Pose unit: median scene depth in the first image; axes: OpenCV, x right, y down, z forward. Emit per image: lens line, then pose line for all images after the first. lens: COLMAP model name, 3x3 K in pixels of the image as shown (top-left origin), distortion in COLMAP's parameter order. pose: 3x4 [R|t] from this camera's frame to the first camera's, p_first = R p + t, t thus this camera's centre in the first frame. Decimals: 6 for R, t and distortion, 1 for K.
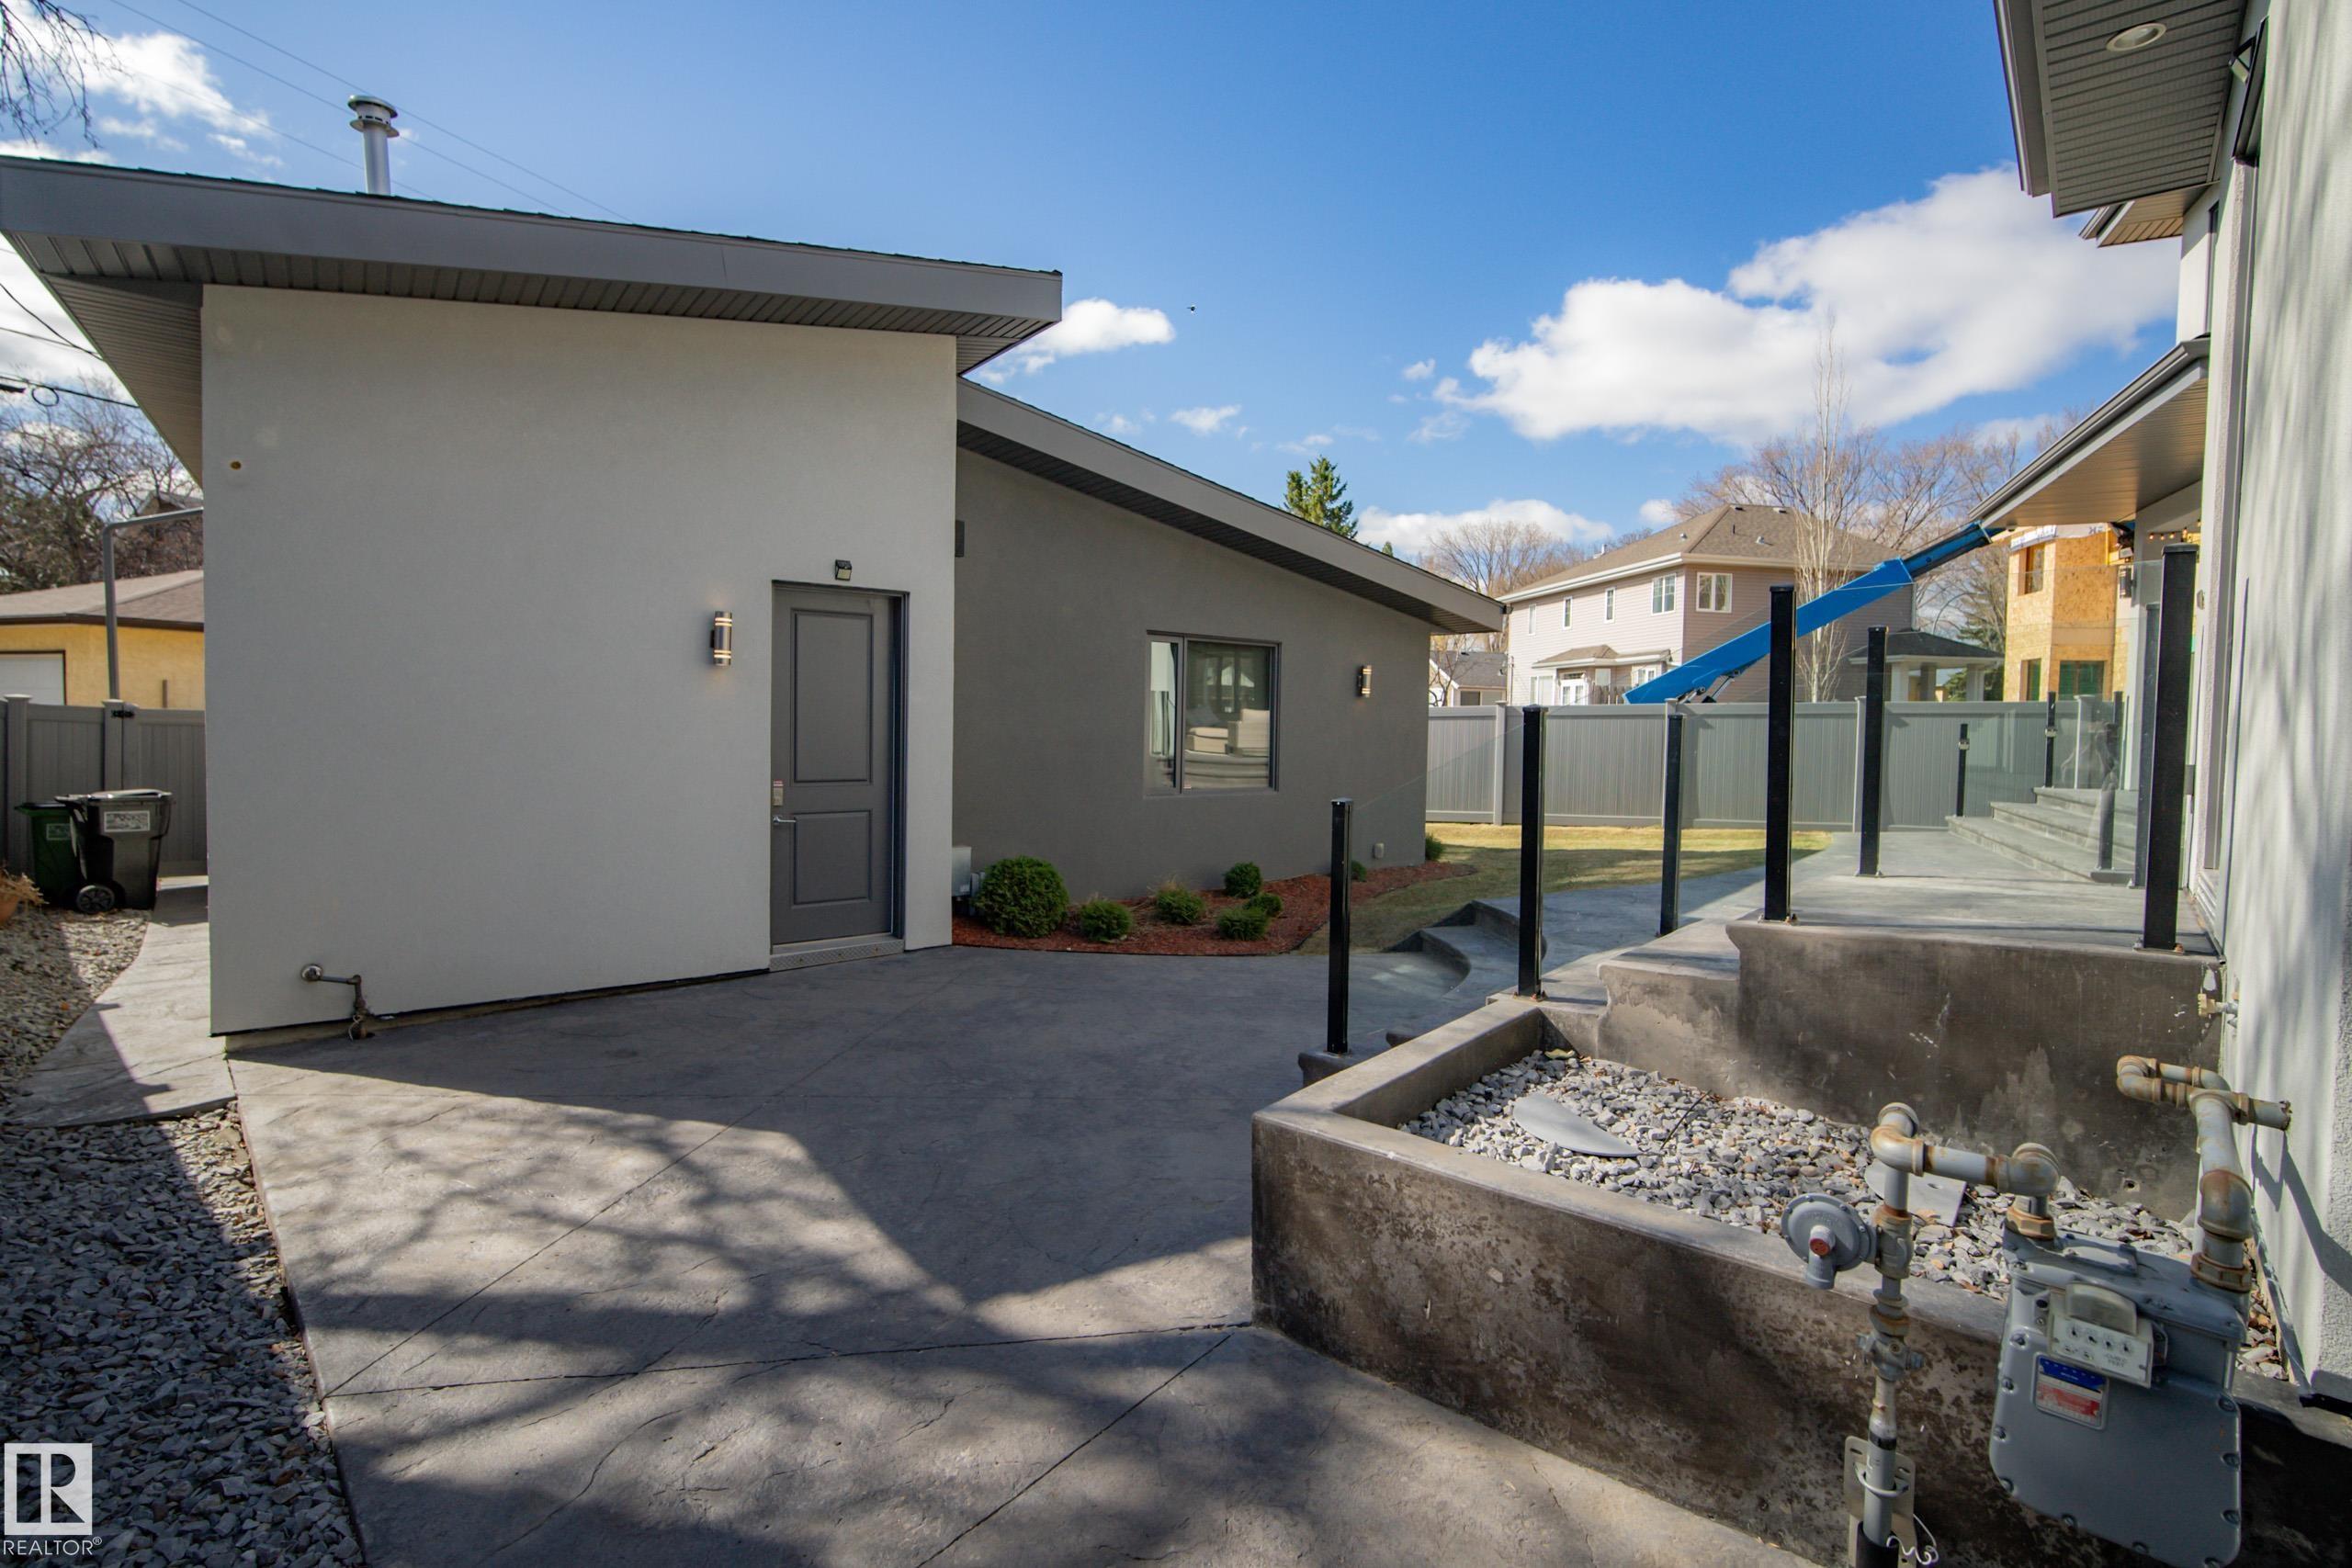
lens RADIAL K [[1062.5, 0, 1168.4], [0, 1062.5, 770.4], [0, 0, 1]] dist [-0.001779, 0.000065]
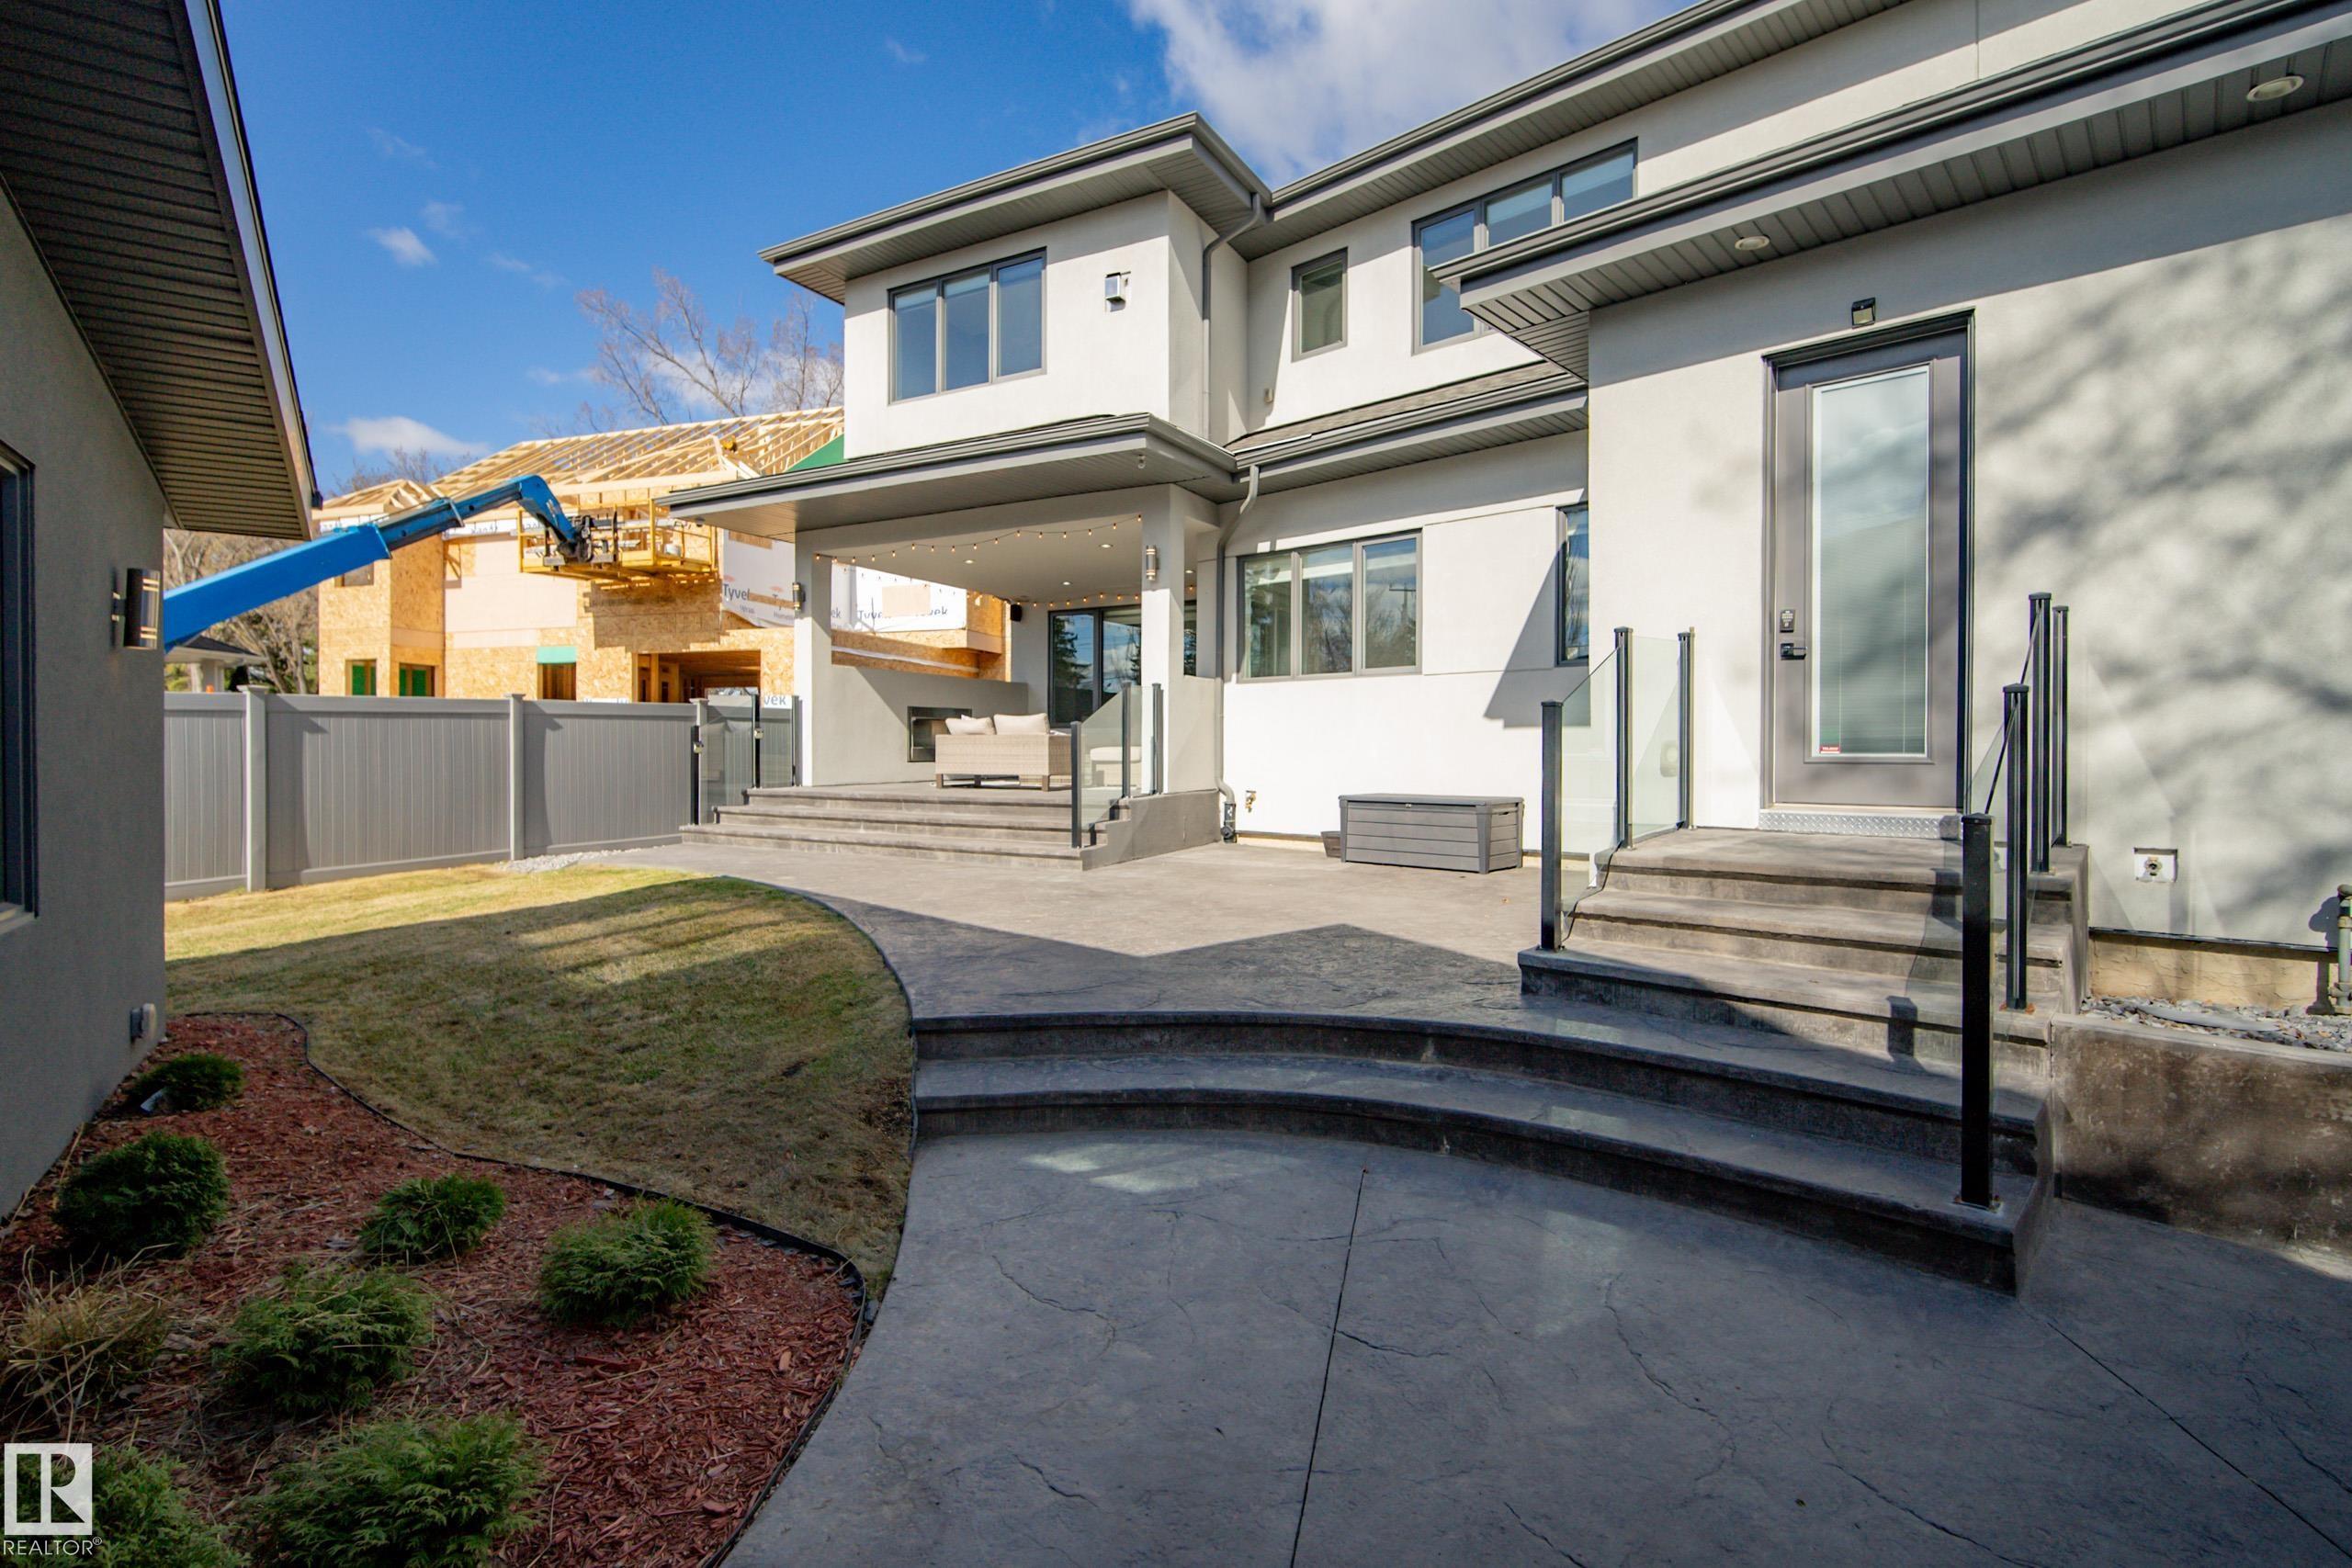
lens RADIAL K [[1062.5, 0, 1167.9], [0, 1062.5, 767.2], [0, 0, 1]] dist [-0.001779, 0.000065]
pose [[0.017155, -0.033485, 0.999292, -0.123002], [0.044336, 0.998481, 0.032697, -0.013309], [-0.998869, 0.043743, 0.018614, 0.384734]]
